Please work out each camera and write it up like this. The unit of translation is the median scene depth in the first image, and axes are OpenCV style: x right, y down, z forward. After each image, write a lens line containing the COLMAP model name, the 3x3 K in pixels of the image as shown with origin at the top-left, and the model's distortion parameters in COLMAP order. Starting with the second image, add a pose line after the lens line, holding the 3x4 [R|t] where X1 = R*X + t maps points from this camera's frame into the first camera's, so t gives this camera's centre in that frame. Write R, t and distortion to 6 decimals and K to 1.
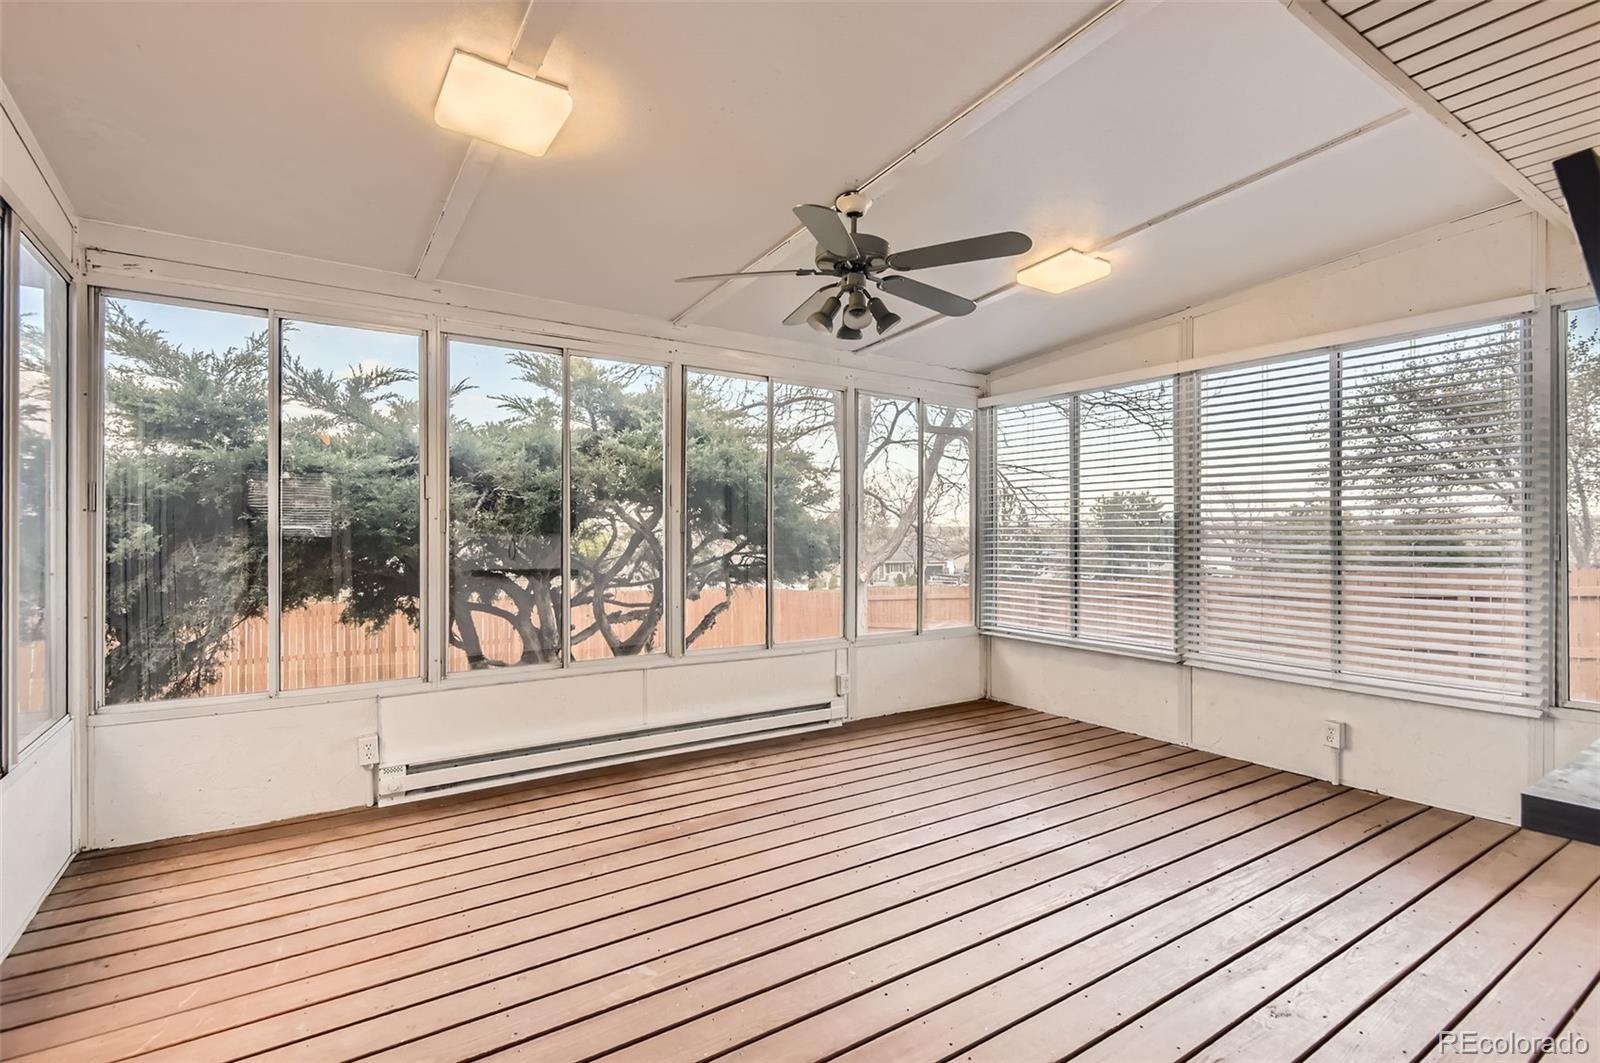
lens RADIAL K [[759.6, 0, 795.7], [0, 759.6, 536.0], [0, 0, 1]] dist [-0.006611, -0.000409]
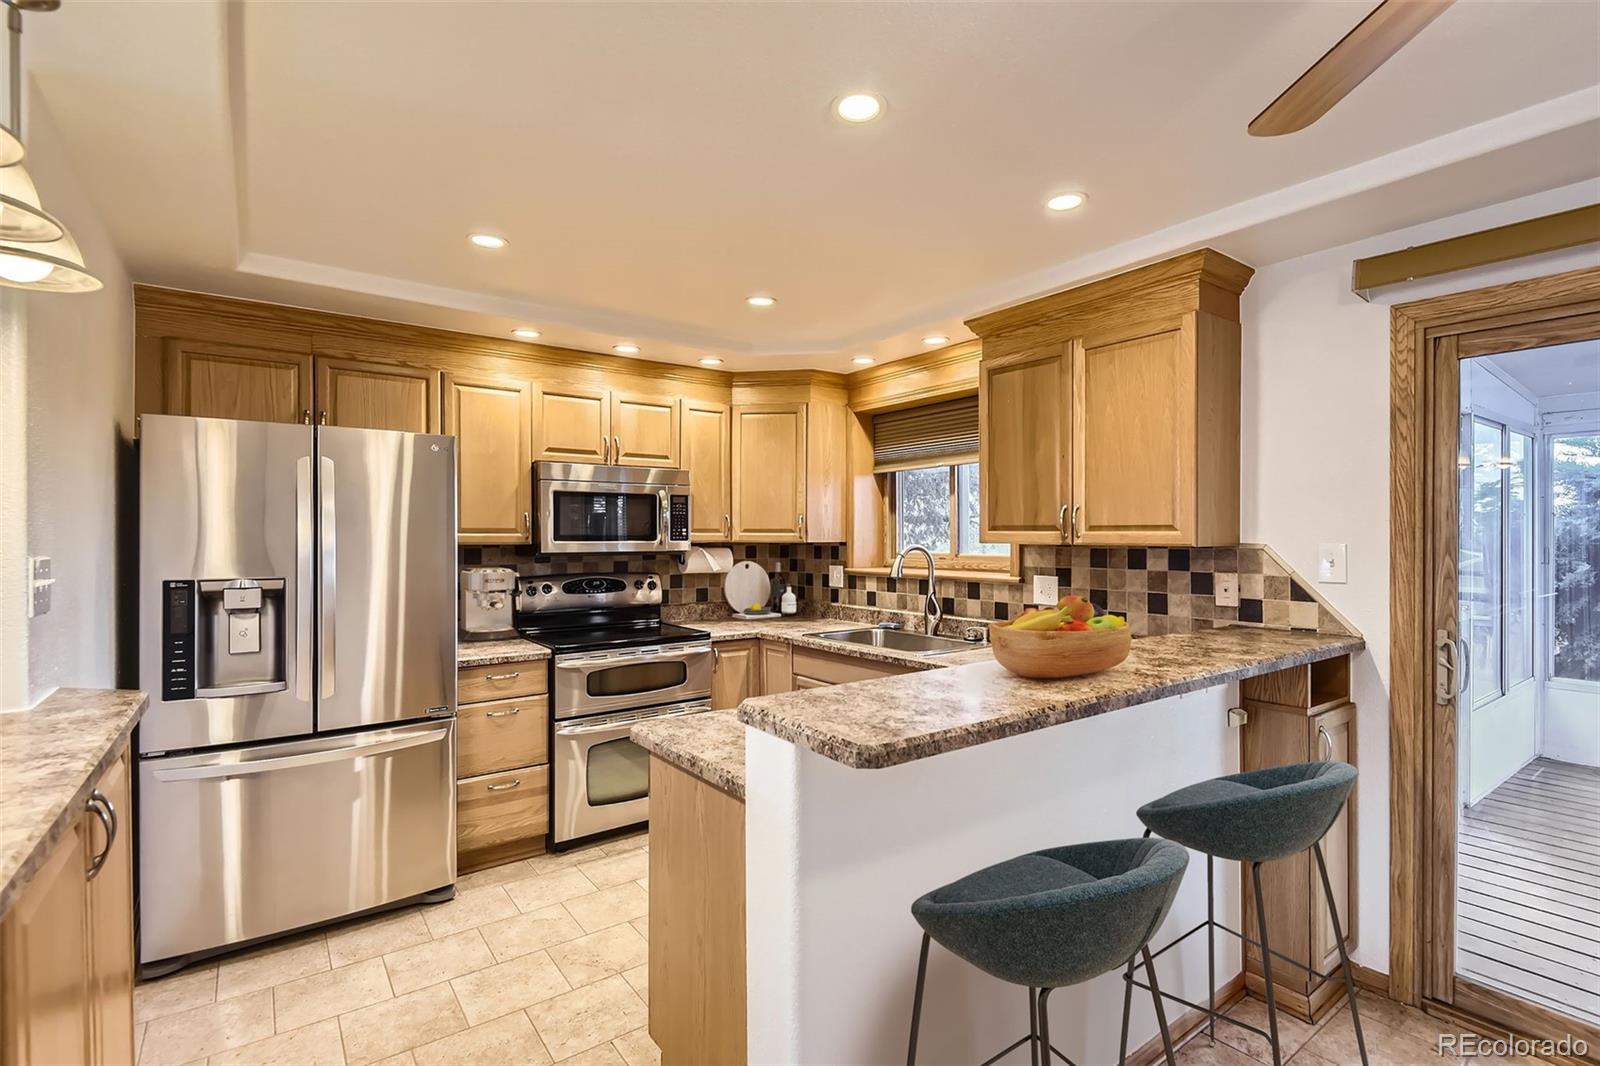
lens RADIAL K [[759.6, 0, 795.3], [0, 759.6, 543.5], [0, 0, 1]] dist [-0.006611, -0.000409]
pose [[0.036762, 0.008639, -0.999287, 0.502954], [0.007822, 0.999930, 0.008932, -0.075585], [0.999293, -0.008145, 0.036691, -0.539472]]
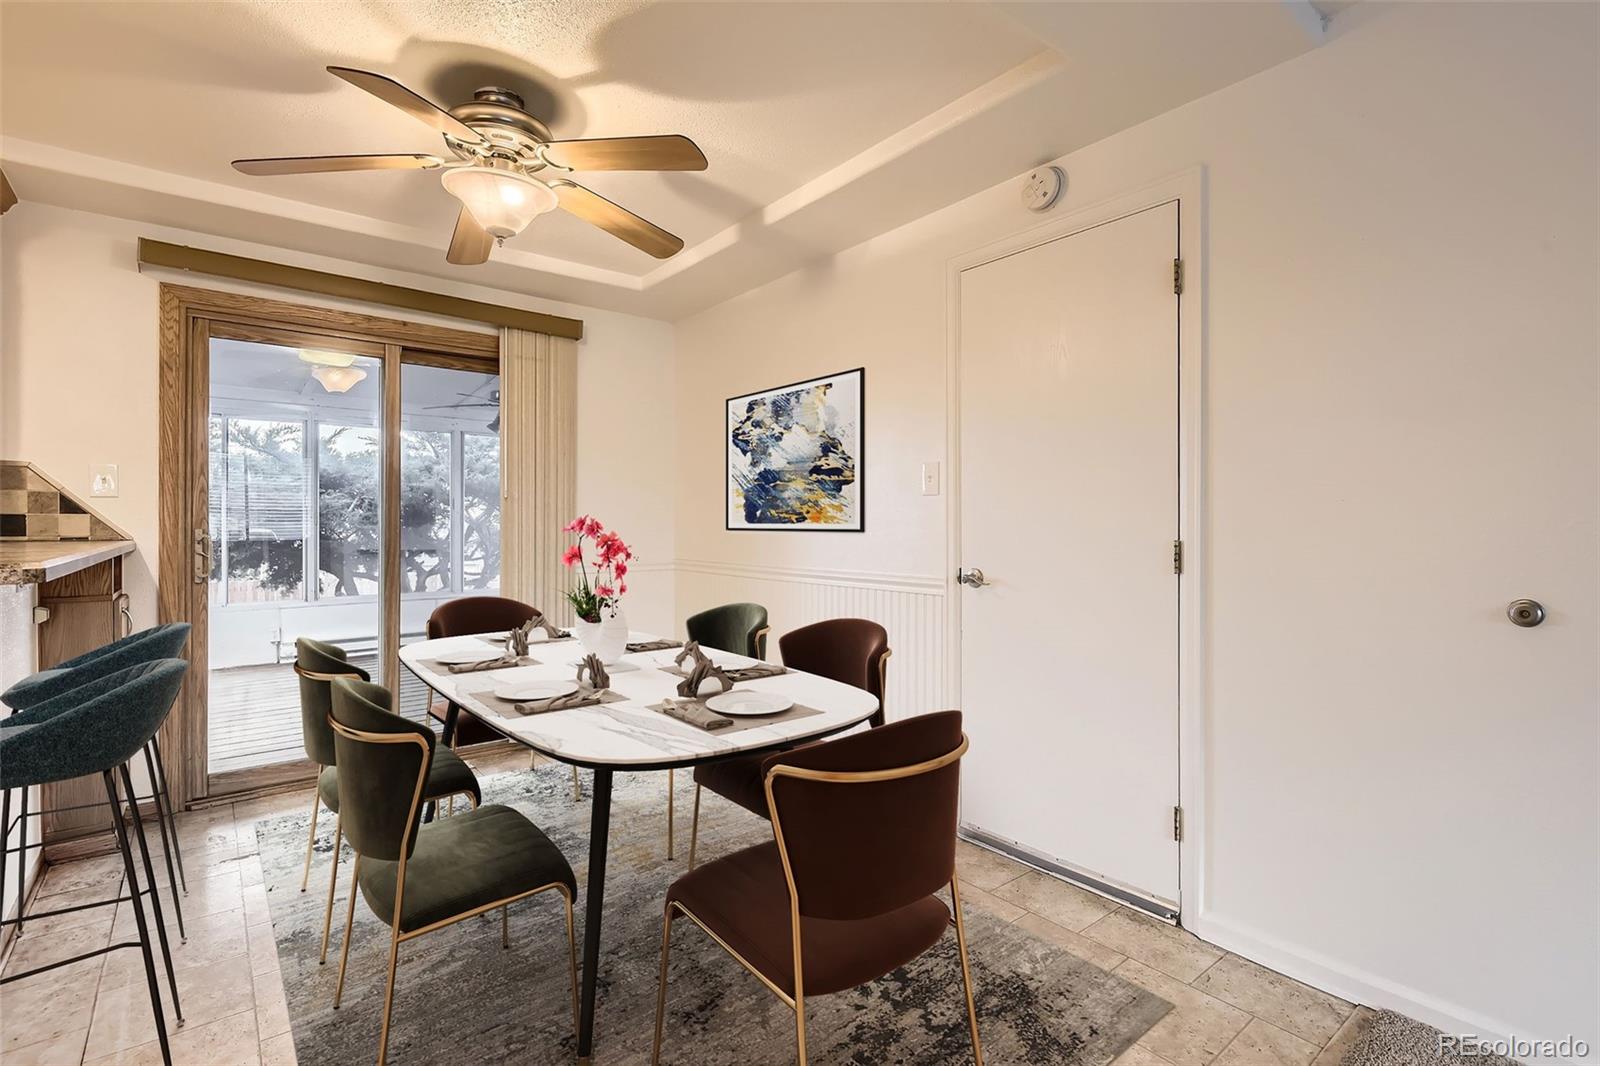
lens RADIAL K [[759.6, 0, 797.5], [0, 759.6, 526.8], [0, 0, 1]] dist [-0.006611, -0.000409]
pose [[0.997122, 0.002897, 0.075758, 0.516328], [-0.003224, 0.999986, 0.004197, -0.010840], [-0.075745, -0.004429, 0.997117, -0.858523]]
